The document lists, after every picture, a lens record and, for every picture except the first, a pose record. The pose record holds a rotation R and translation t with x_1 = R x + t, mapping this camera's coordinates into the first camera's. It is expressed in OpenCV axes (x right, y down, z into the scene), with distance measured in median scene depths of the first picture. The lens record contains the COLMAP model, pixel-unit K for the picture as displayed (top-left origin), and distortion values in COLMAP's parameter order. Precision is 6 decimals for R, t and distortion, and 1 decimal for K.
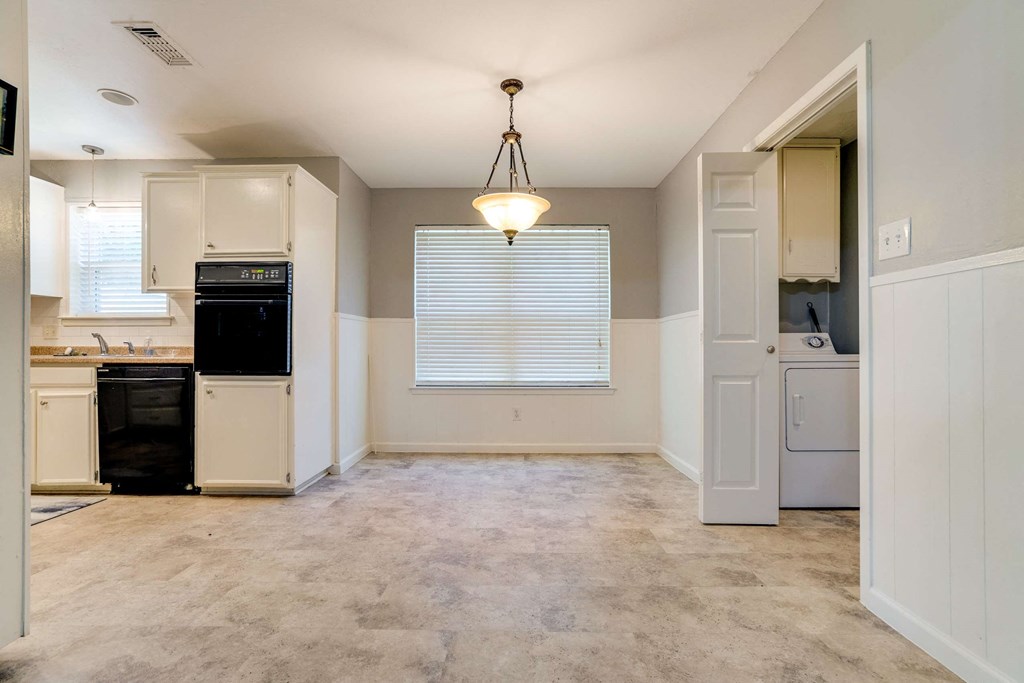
lens RADIAL K [[474.2, 0, 512.3], [0, 474.2, 346.9], [0, 0, 1]] dist [-0.046469, 0.021752]
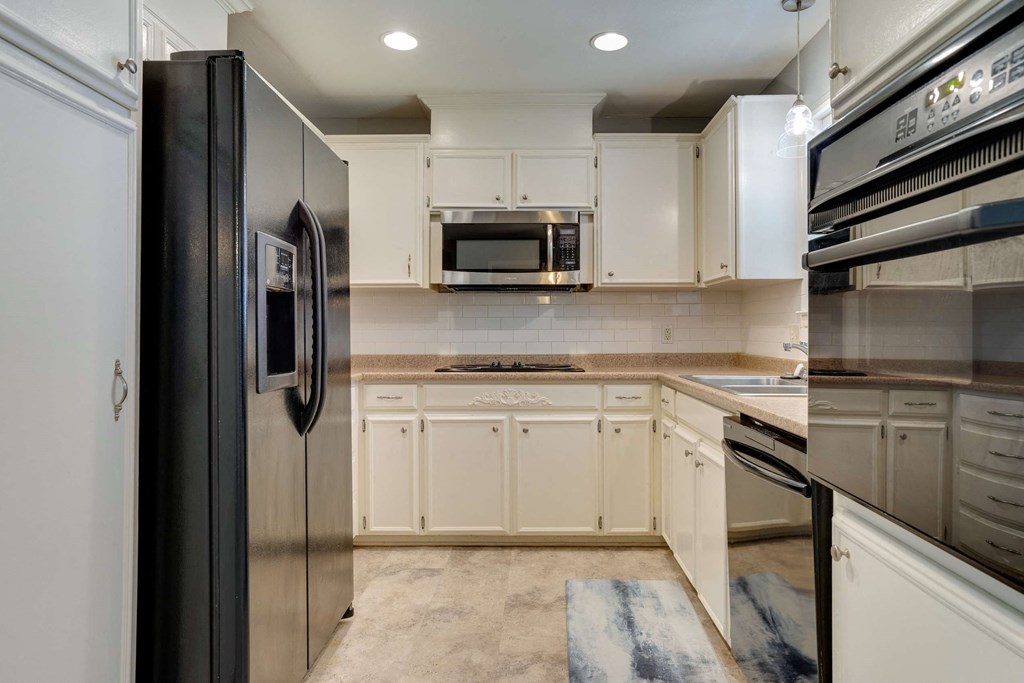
lens RADIAL K [[588.0, 0, 532.9], [0, 588.0, 325.0], [0, 0, 1]] dist [-0.023977, 0.001161]
pose [[0.000581, -0.010665, -0.999943, -0.268092], [-0.002528, 0.999940, -0.010667, -0.045928], [0.999997, 0.002534, 0.000554, 0.785019]]
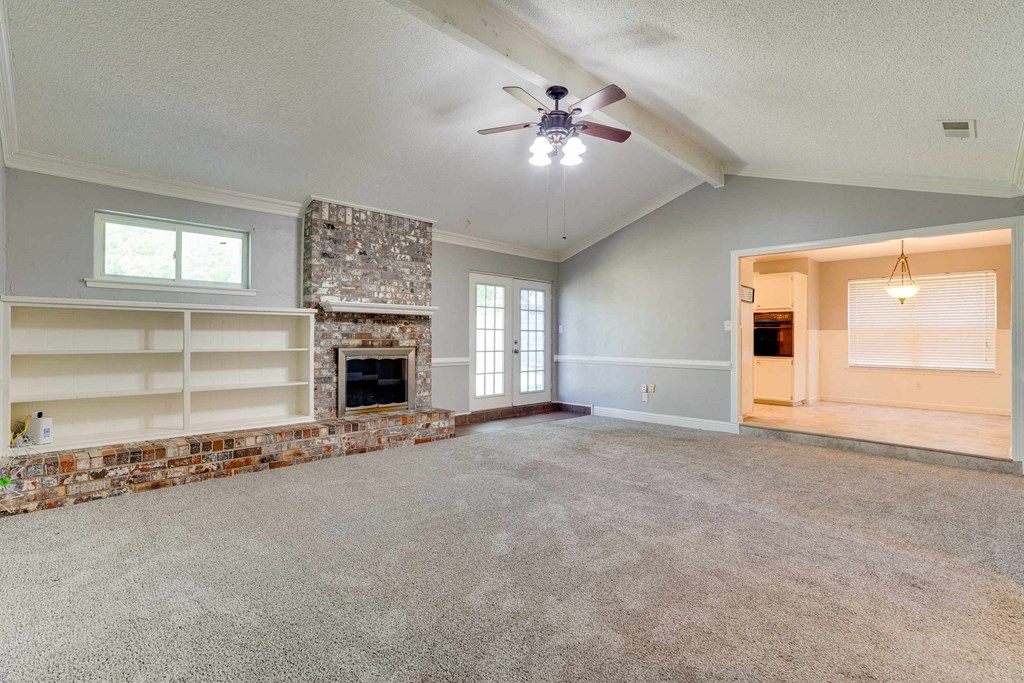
lens RADIAL K [[476.8, 0, 512.7], [0, 476.8, 335.7], [0, 0, 1]] dist [-0.050489, 0.022192]
pose [[0.703167, -0.000226, -0.711024, 0.247919], [-0.008105, 0.999932, -0.008334, -0.018468], [0.710978, 0.011623, 0.703118, -1.787004]]
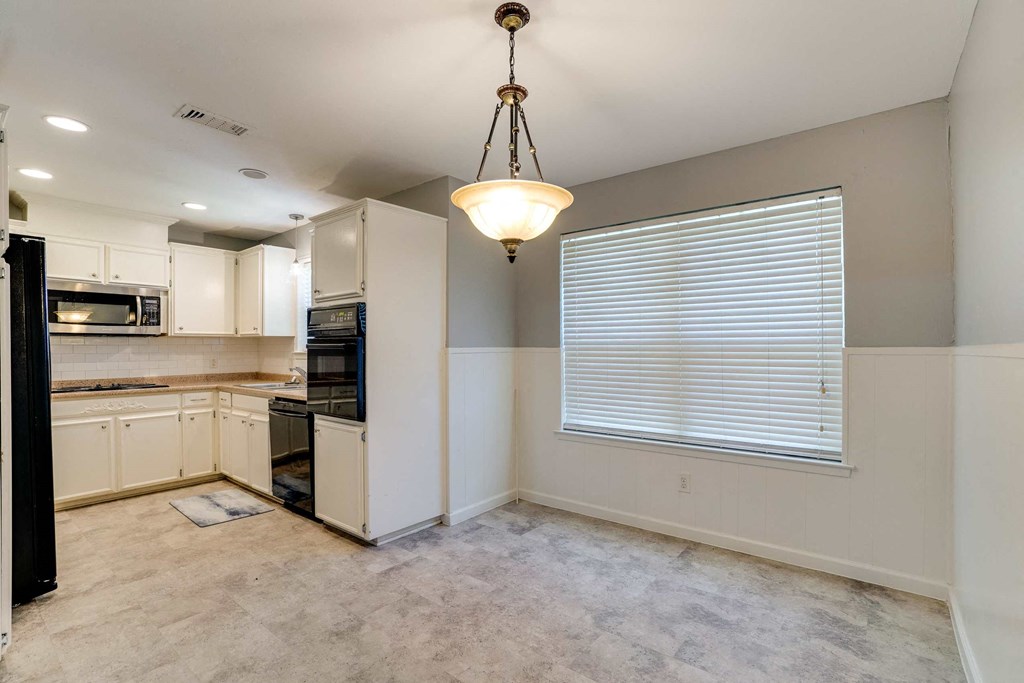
lens RADIAL K [[474.2, 0, 512.3], [0, 474.2, 346.9], [0, 0, 1]] dist [-0.046469, 0.021752]
pose [[0.786822, -0.005929, -0.617152, 0.347360], [0.002885, 0.999978, -0.005928, -0.082334], [0.617173, 0.002883, 0.786822, 0.427043]]
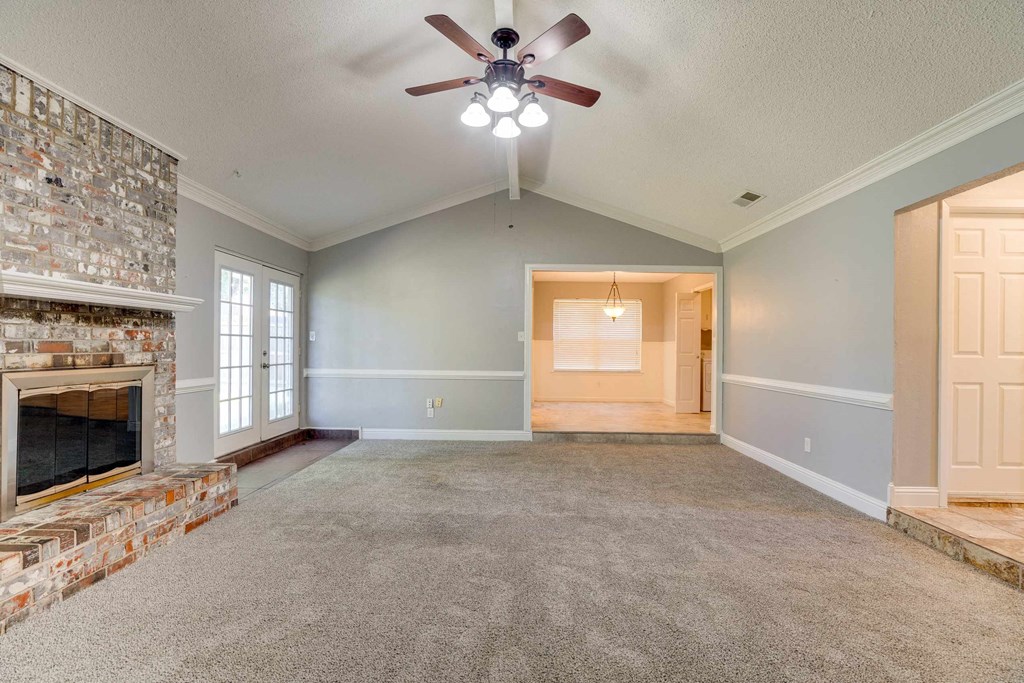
lens RADIAL K [[474.2, 0, 512.3], [0, 474.2, 346.9], [0, 0, 1]] dist [-0.046469, 0.021752]
pose [[0.999808, 0.009306, -0.017239, -0.526357], [-0.009354, 0.999953, -0.002700, -0.033446], [0.017213, 0.002860, 0.999848, -1.793134]]
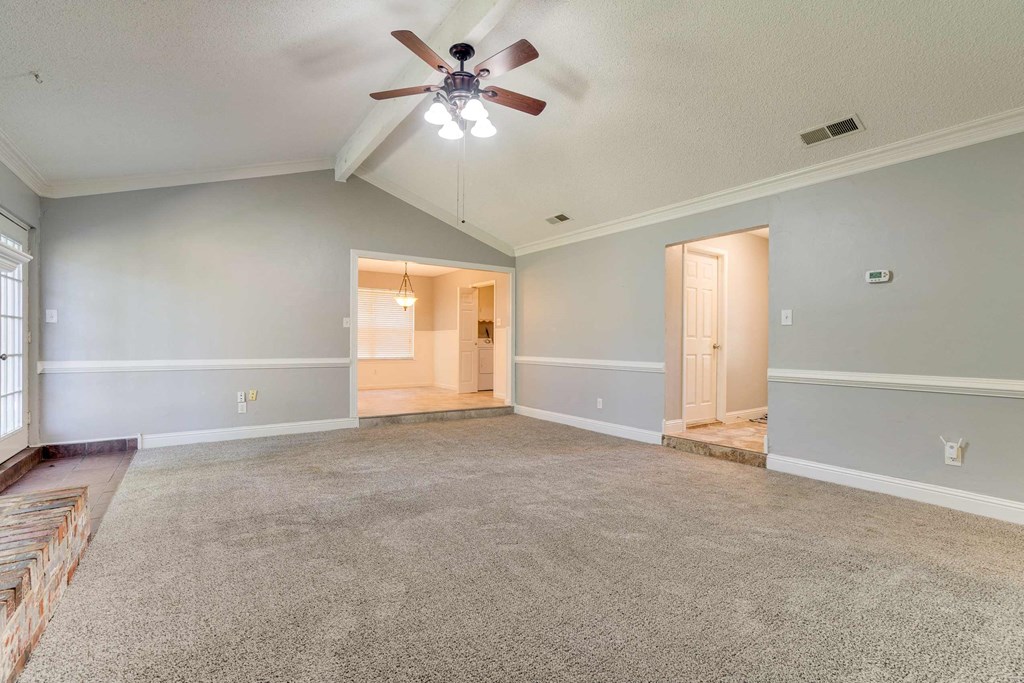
lens RADIAL K [[472.9, 0, 512.0], [0, 472.9, 341.5], [0, 0, 1]] dist [-0.043587, 0.026864]
pose [[0.819524, 0.006091, 0.573013, -1.088891], [-0.005973, 0.999980, -0.002088, -0.003801], [-0.573014, -0.001711, 0.819544, -1.782949]]
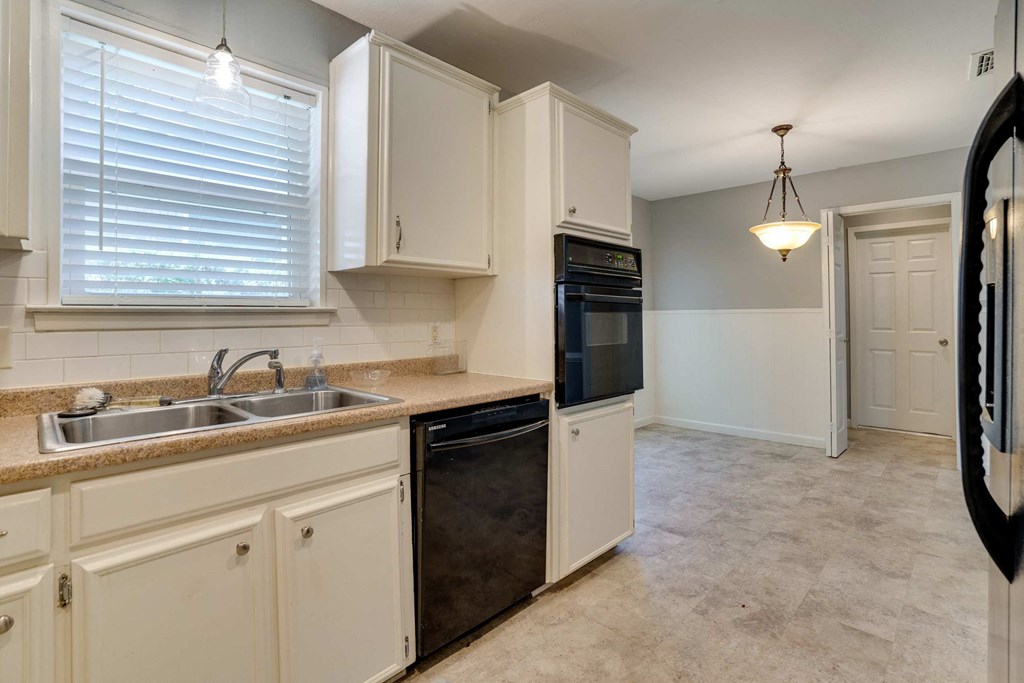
lens RADIAL K [[486.6, 0, 523.3], [0, 486.6, 307.8], [0, 0, 1]] dist [-0.042637, 0.016992]
pose [[0.681688, 0.012318, 0.731540, -1.184200], [0.005049, 0.999755, -0.021539, -0.063266], [-0.731626, 0.018377, 0.681459, 0.570166]]
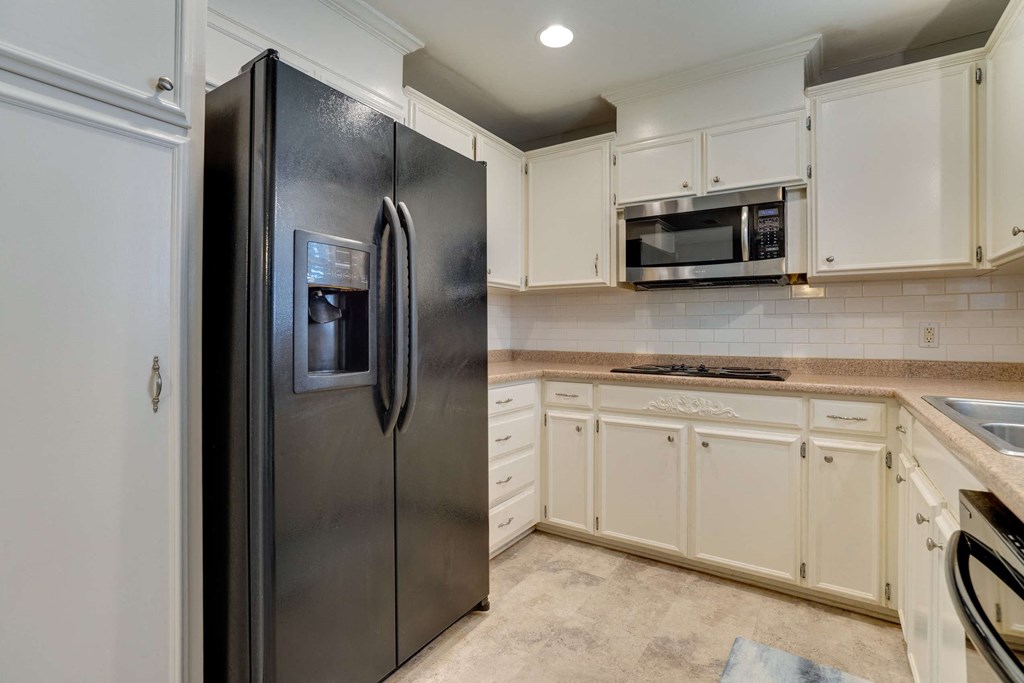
lens RADIAL K [[480.0, 0, 514.2], [0, 480.0, 327.9], [0, 0, 1]] dist [-0.049921, 0.022027]
pose [[-0.542764, -0.003216, -0.839879, -0.517880], [-0.004972, 0.999987, -0.000616, -0.047962], [0.839870, 0.003842, -0.542773, 0.914983]]
